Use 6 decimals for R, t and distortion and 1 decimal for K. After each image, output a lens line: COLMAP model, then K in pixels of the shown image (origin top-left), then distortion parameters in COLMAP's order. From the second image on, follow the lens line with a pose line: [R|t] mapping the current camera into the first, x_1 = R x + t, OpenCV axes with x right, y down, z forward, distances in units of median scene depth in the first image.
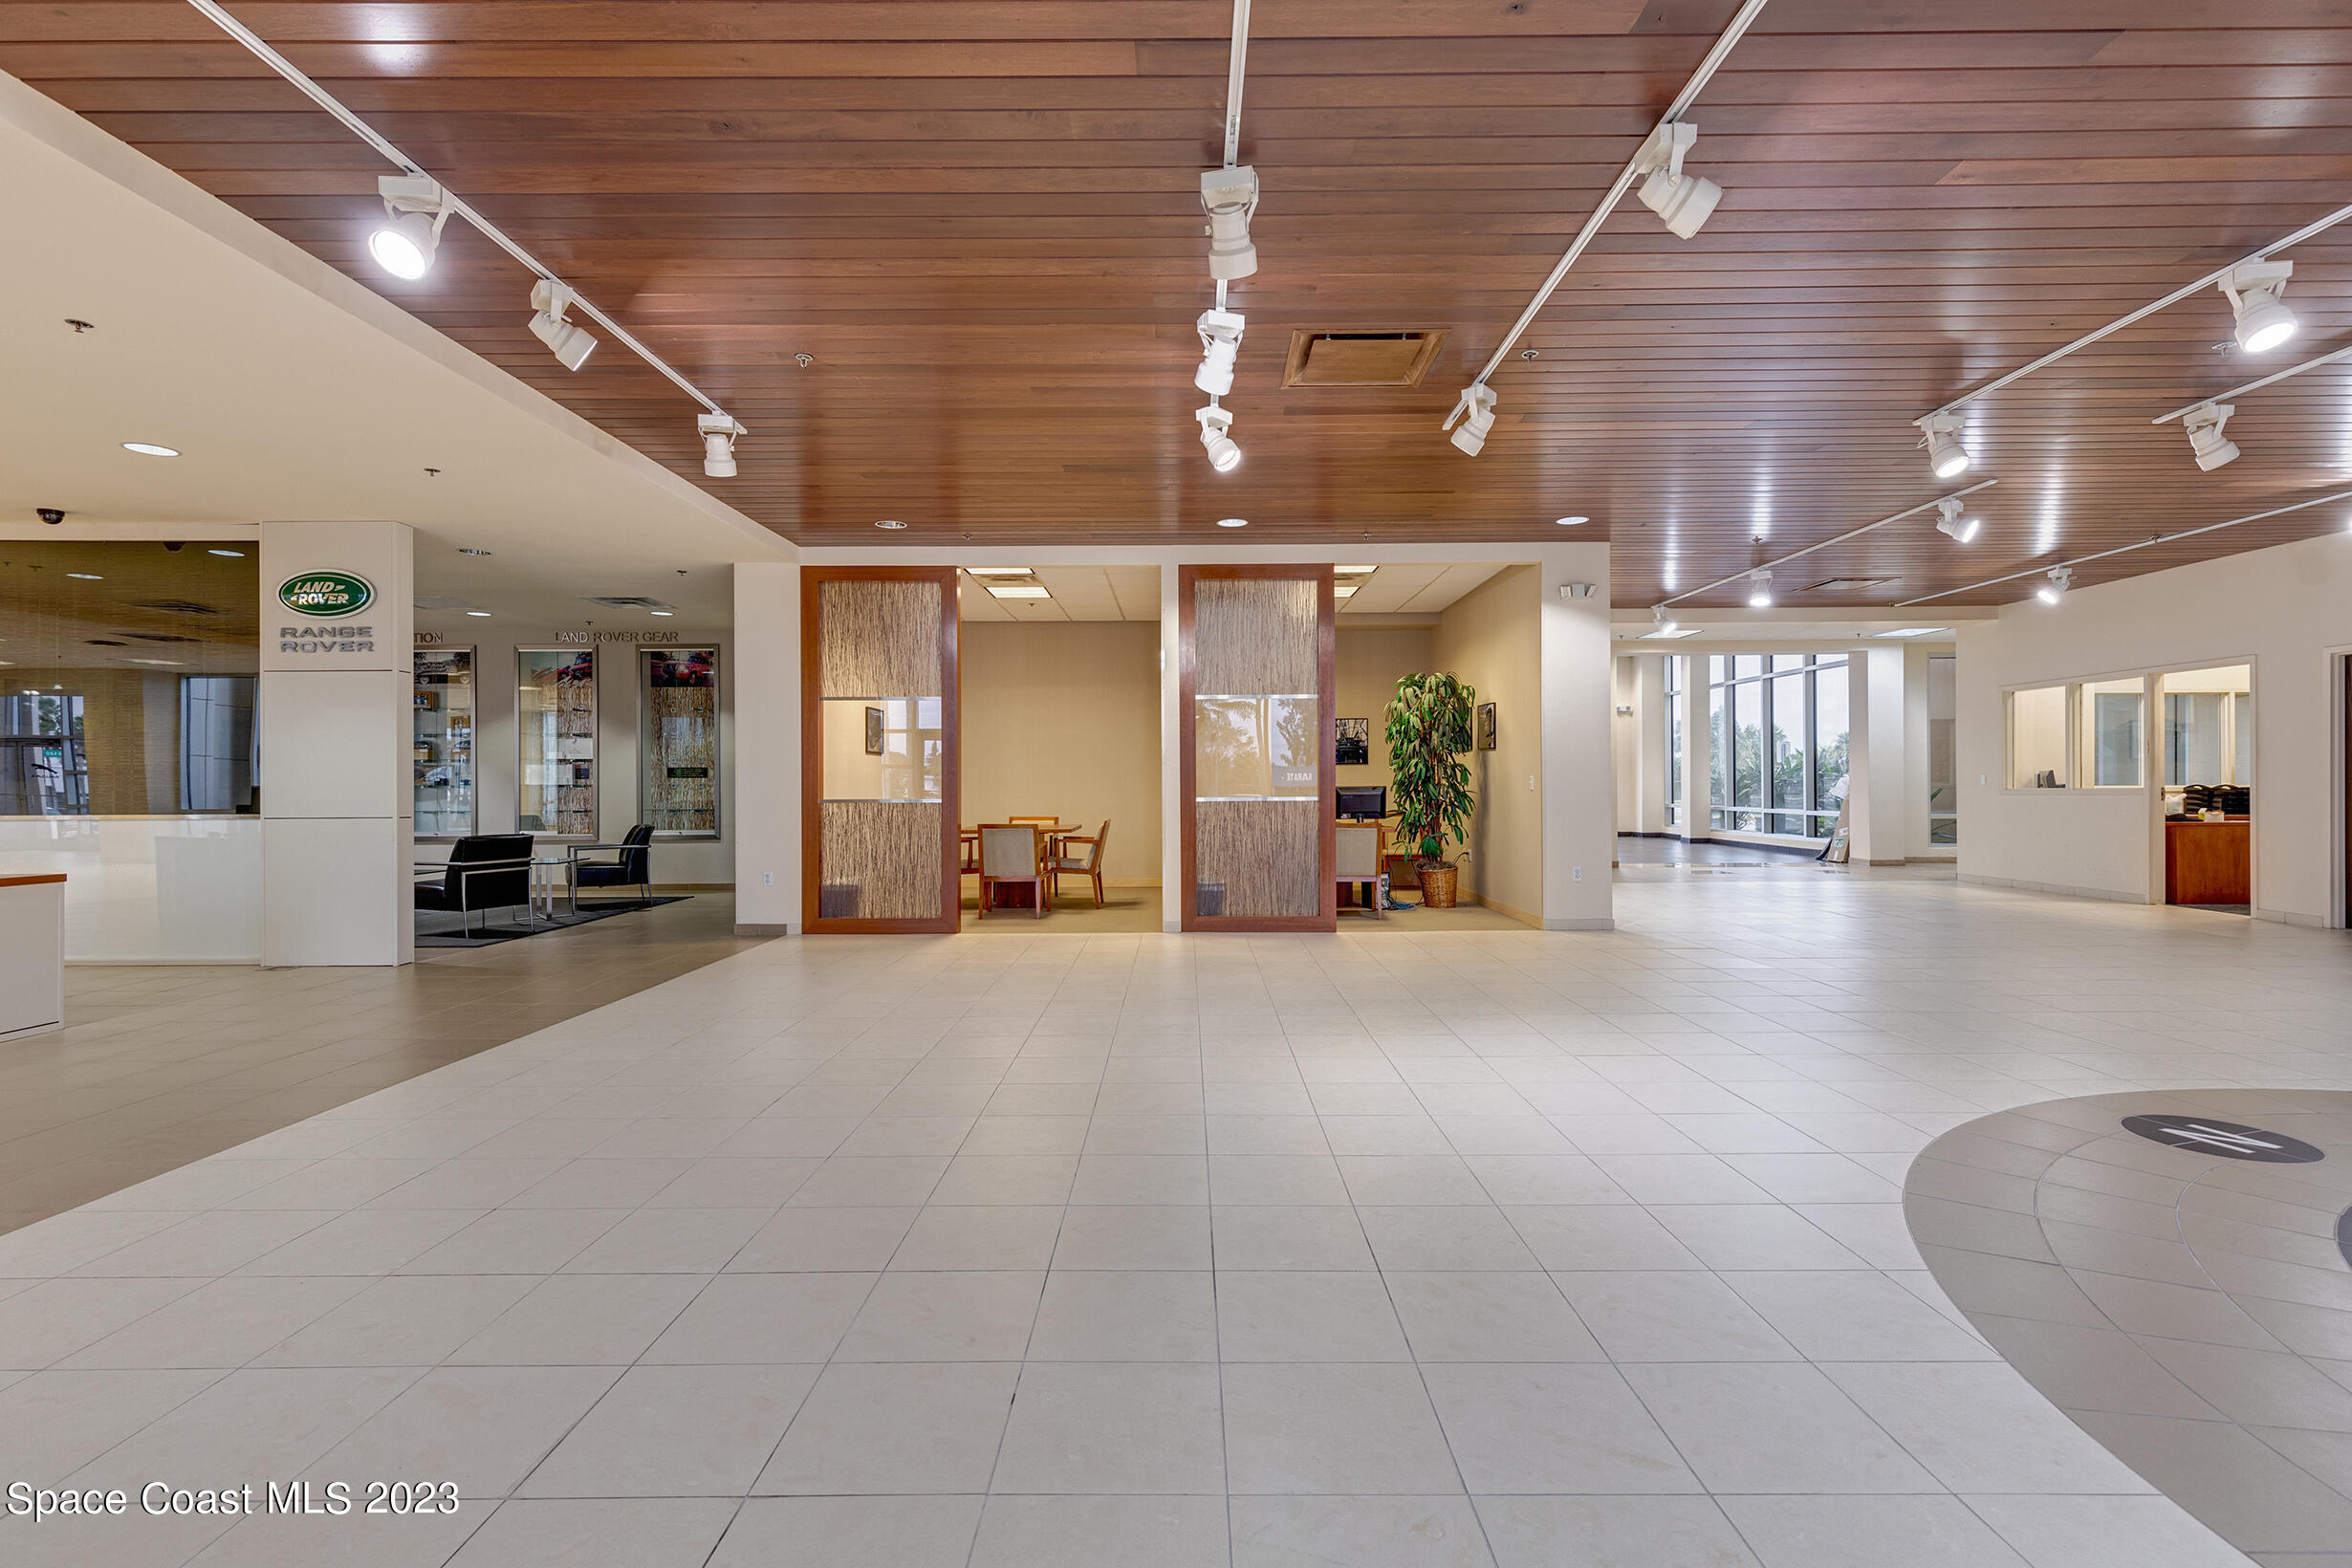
lens RADIAL K [[1055.3, 0, 1181.3], [0, 1055.3, 784.5], [0, 0, 1]] dist [0.004288, 0.000604]
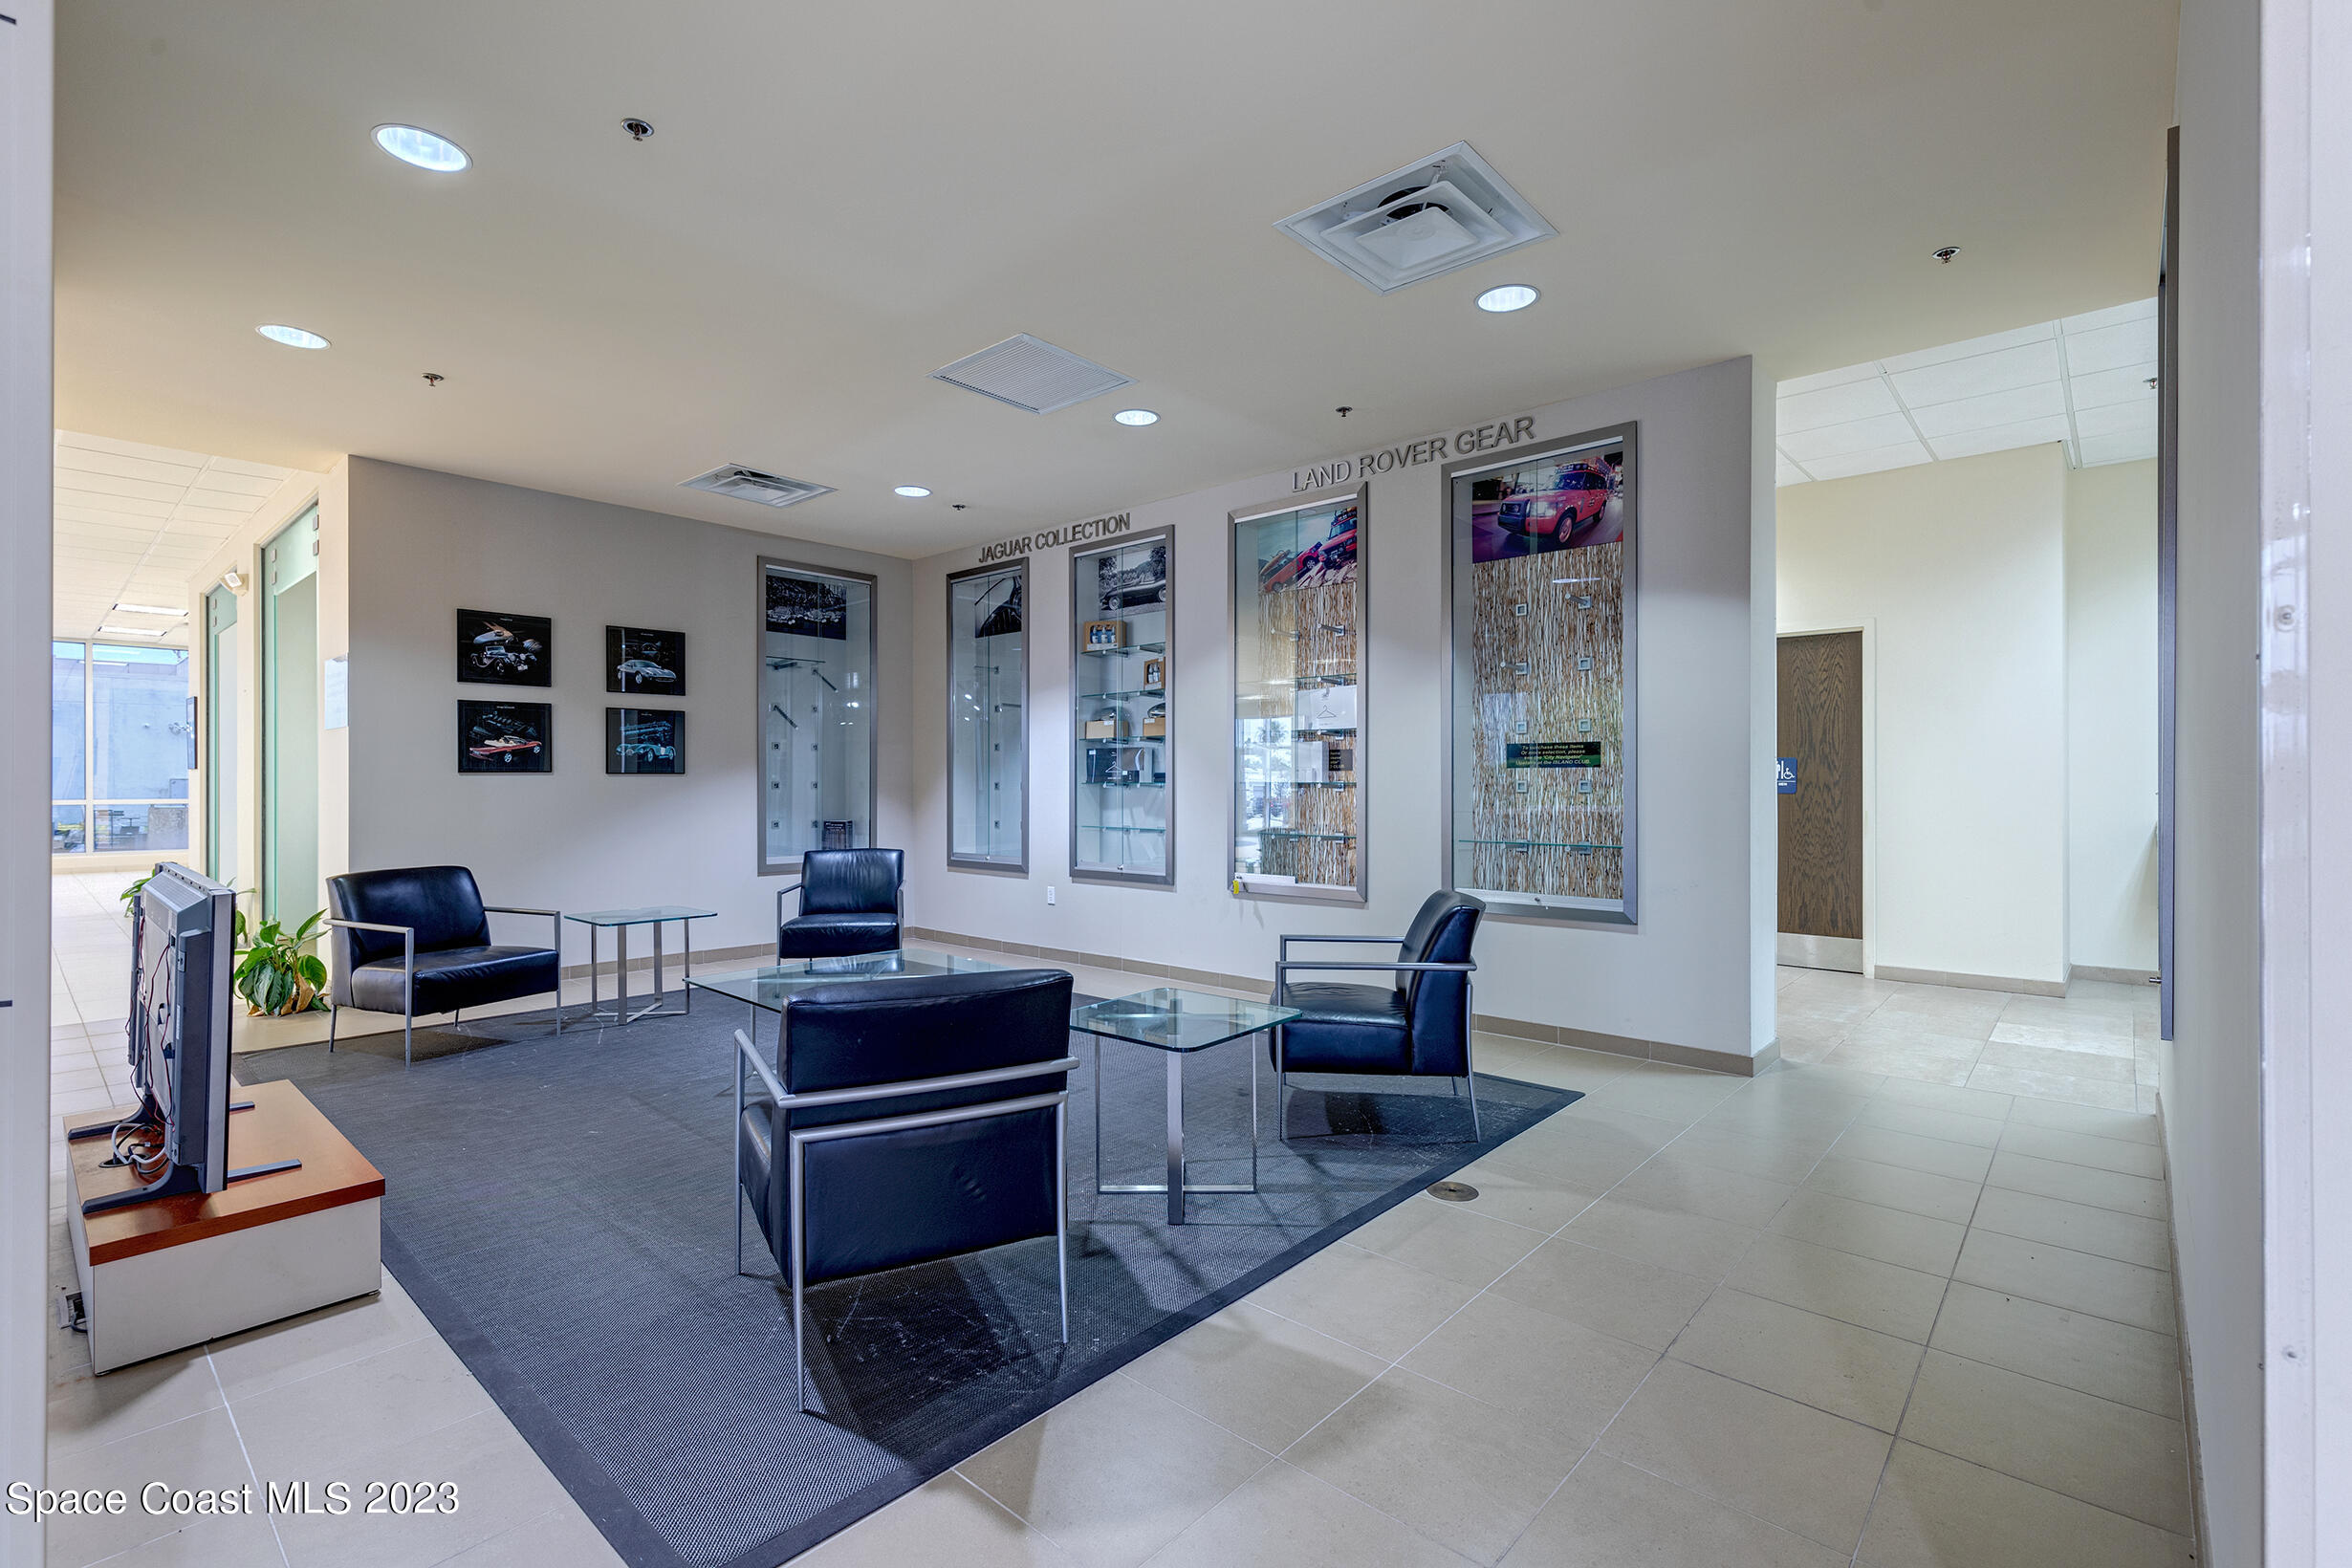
lens RADIAL K [[1052.1, 0, 1181.2], [0, 1052.1, 783.1], [0, 0, 1]] dist [0.005751, -0.000187]
pose [[0.748279, 0.006204, -0.663355, -0.429840], [-0.004835, 0.999981, 0.003899, -0.001832], [0.663366, 0.000290, 0.748295, 0.843370]]
